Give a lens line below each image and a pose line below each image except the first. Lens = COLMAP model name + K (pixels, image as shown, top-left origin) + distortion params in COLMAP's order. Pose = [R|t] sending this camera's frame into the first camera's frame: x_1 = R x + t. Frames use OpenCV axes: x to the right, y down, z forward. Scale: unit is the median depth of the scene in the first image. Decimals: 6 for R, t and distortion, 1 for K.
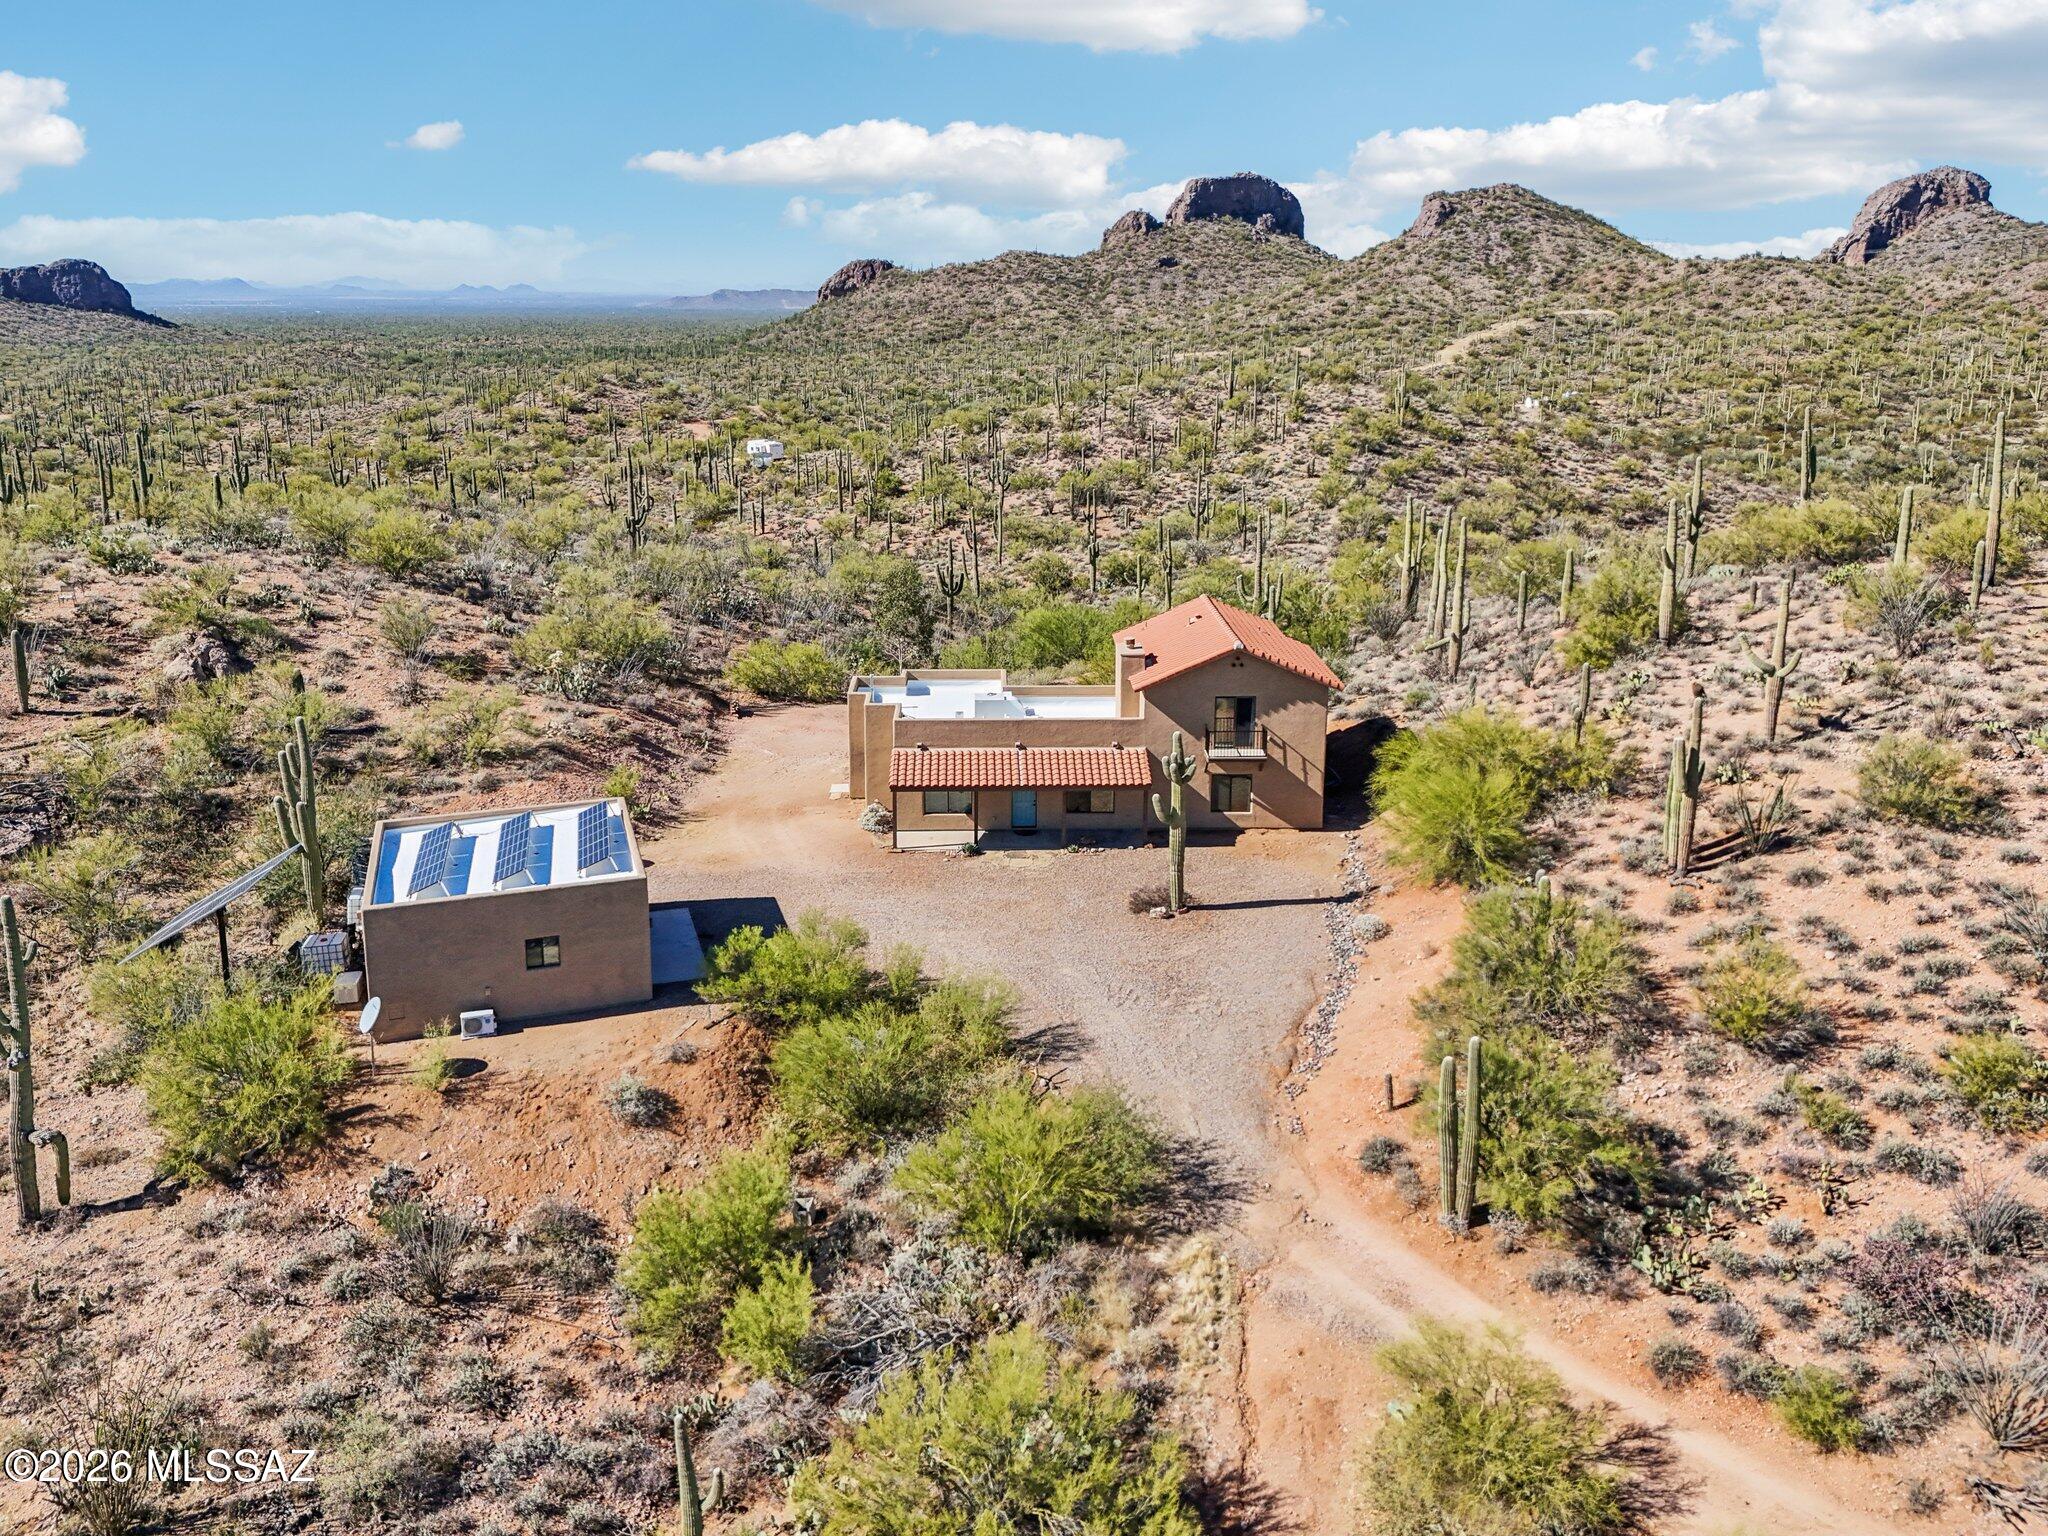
lens RADIAL K [[1608.9, 0, 1027.2], [0, 1608.9, 710.7], [0, 0, 1]] dist [0.081309, -0.078877]
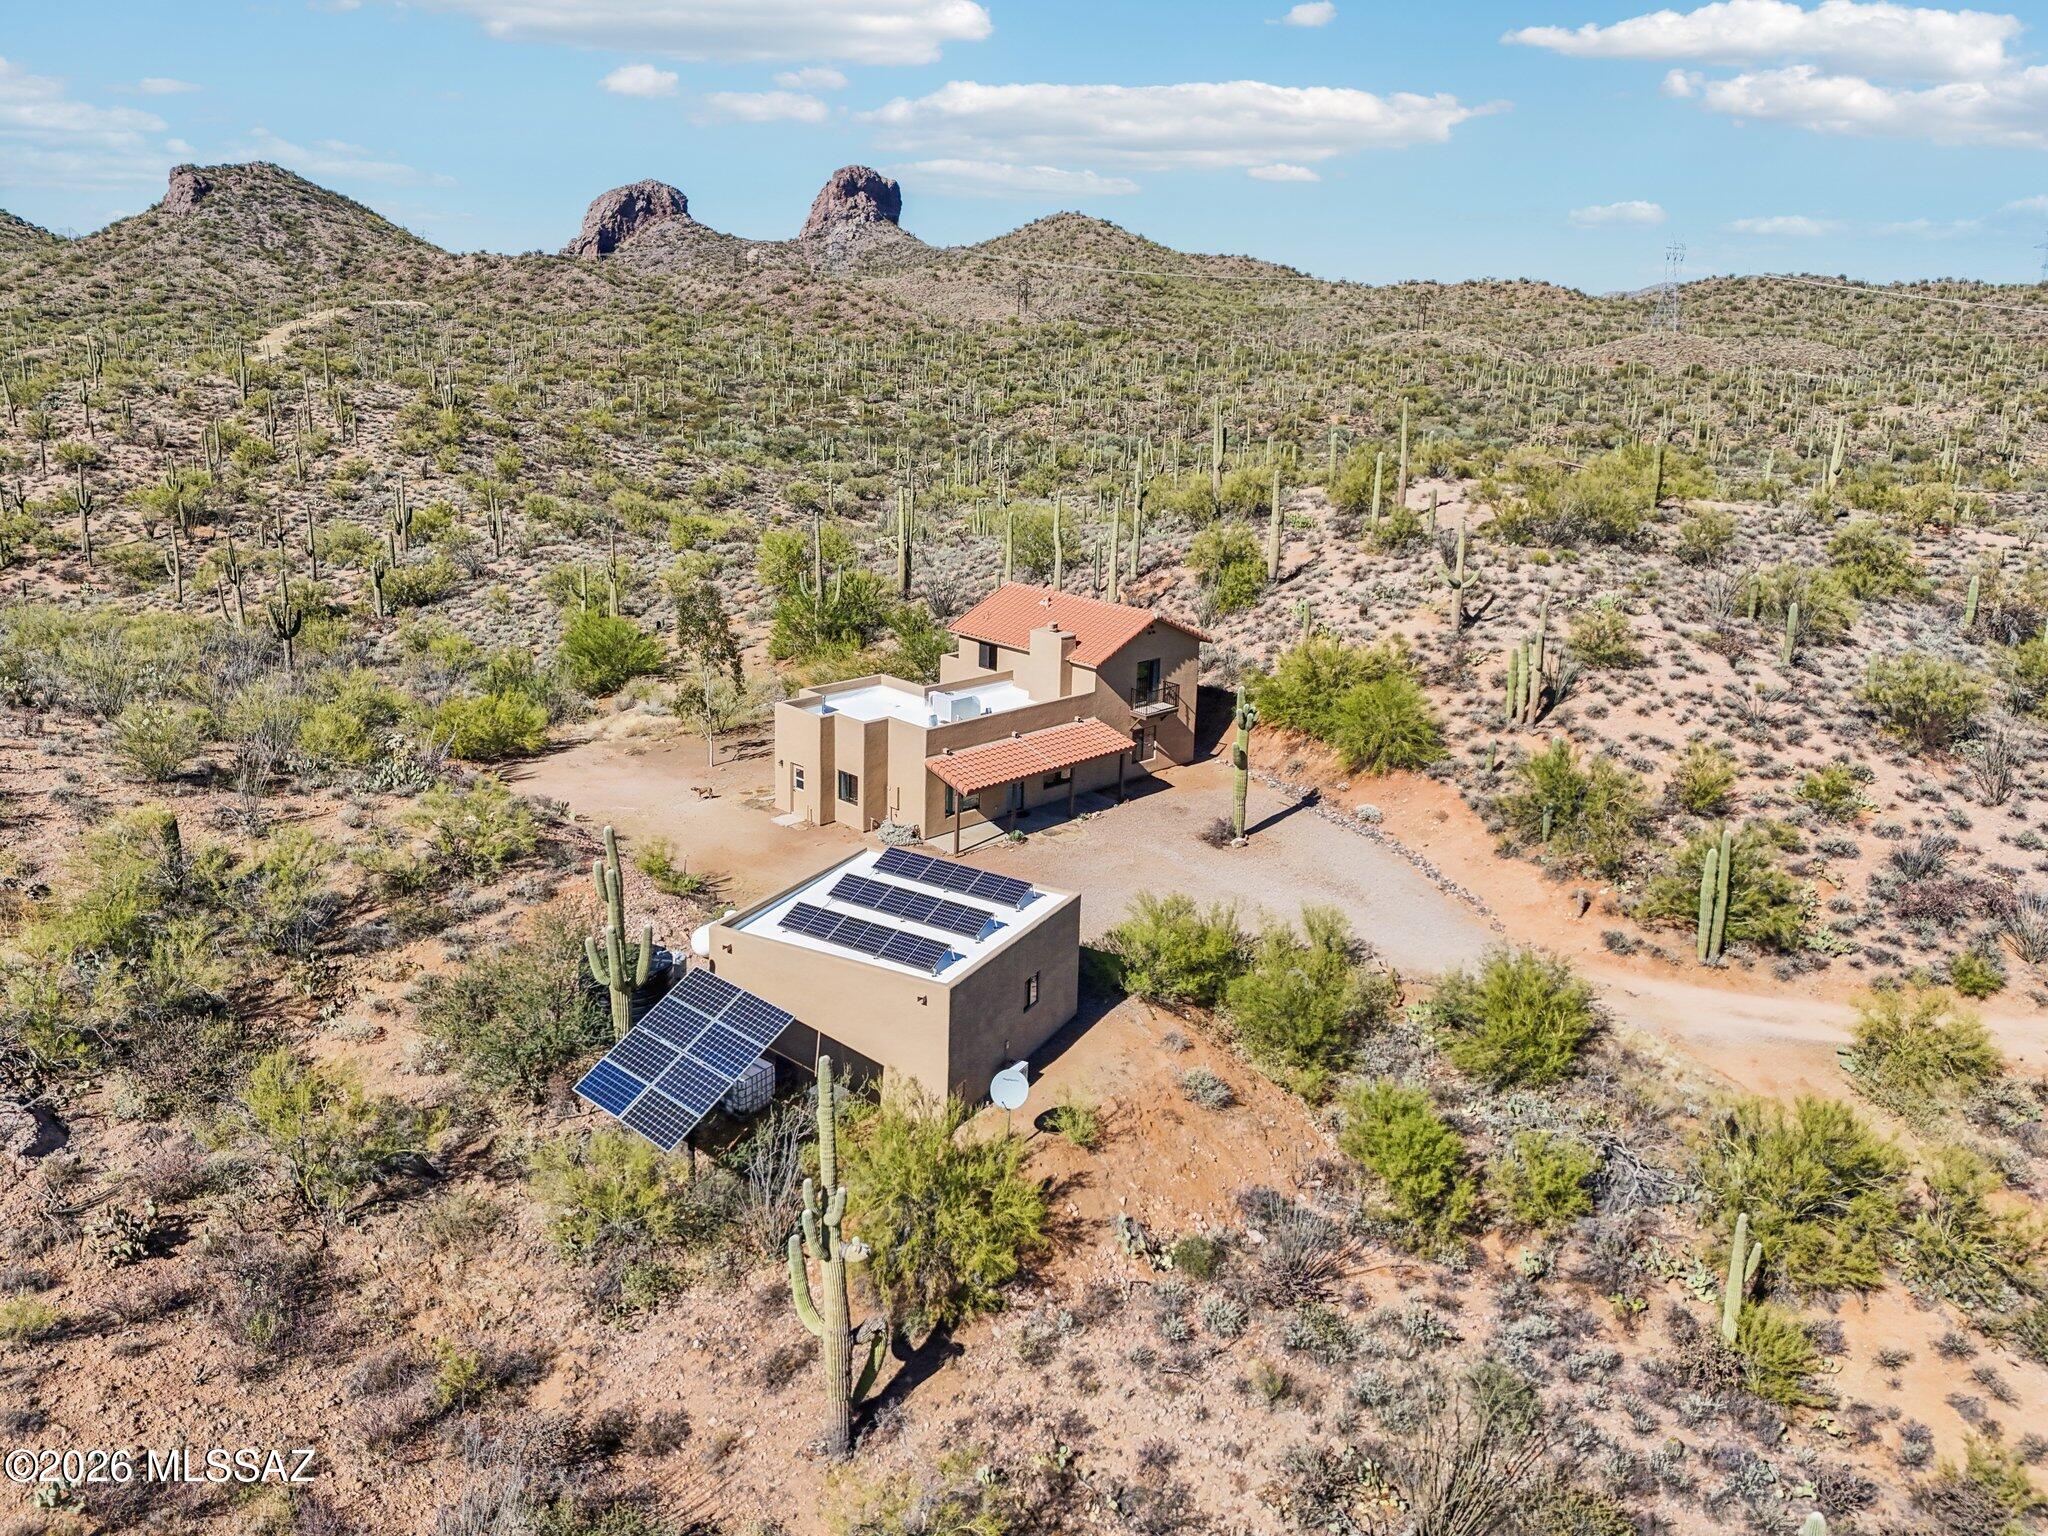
lens RADIAL K [[1581.6, 0, 1024.0], [0, 1581.6, 768.0], [0, 0, 1]] dist [0.069336, -0.063546]
pose [[0.714024, -0.185882, 0.674994, -0.685535], [0.156108, 0.982109, 0.105322, -0.063319], [-0.682495, 0.030169, 0.730267, 0.228208]]
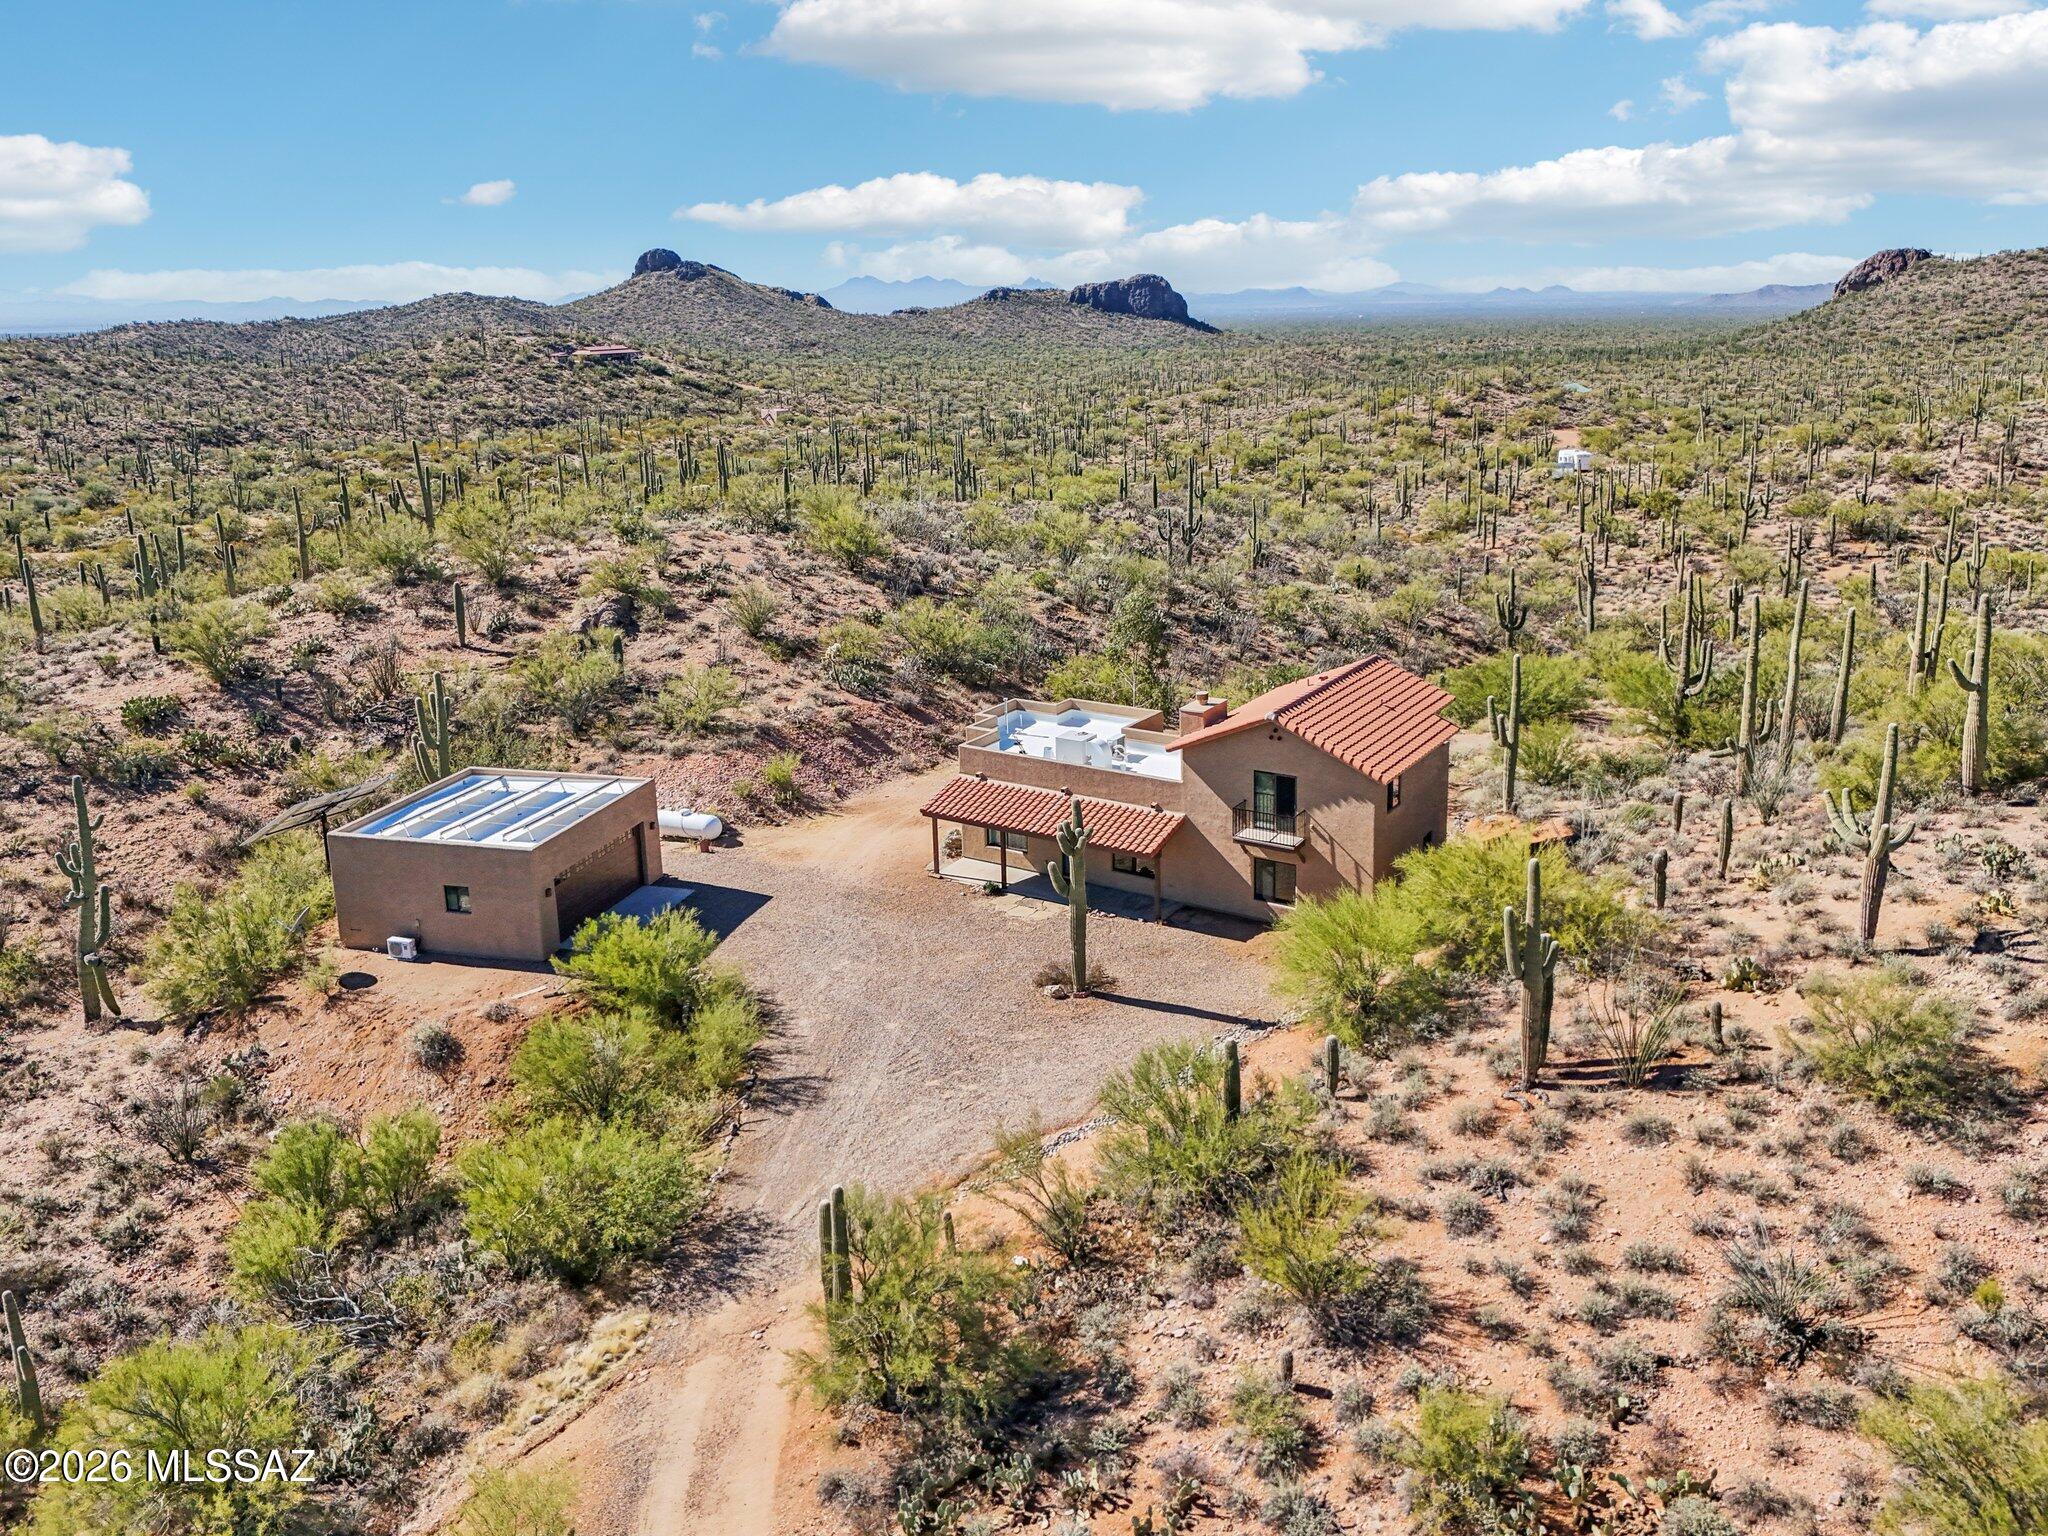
lens RADIAL K [[1581.6, 0, 1024.0], [0, 1581.6, 768.0], [0, 0, 1]] dist [0.069336, -0.063546]
pose [[0.837923, 0.146765, -0.525685, 0.462818], [-0.127535, 0.989153, 0.072874, -0.056431], [0.530678, 0.005981, 0.847552, 0.200316]]
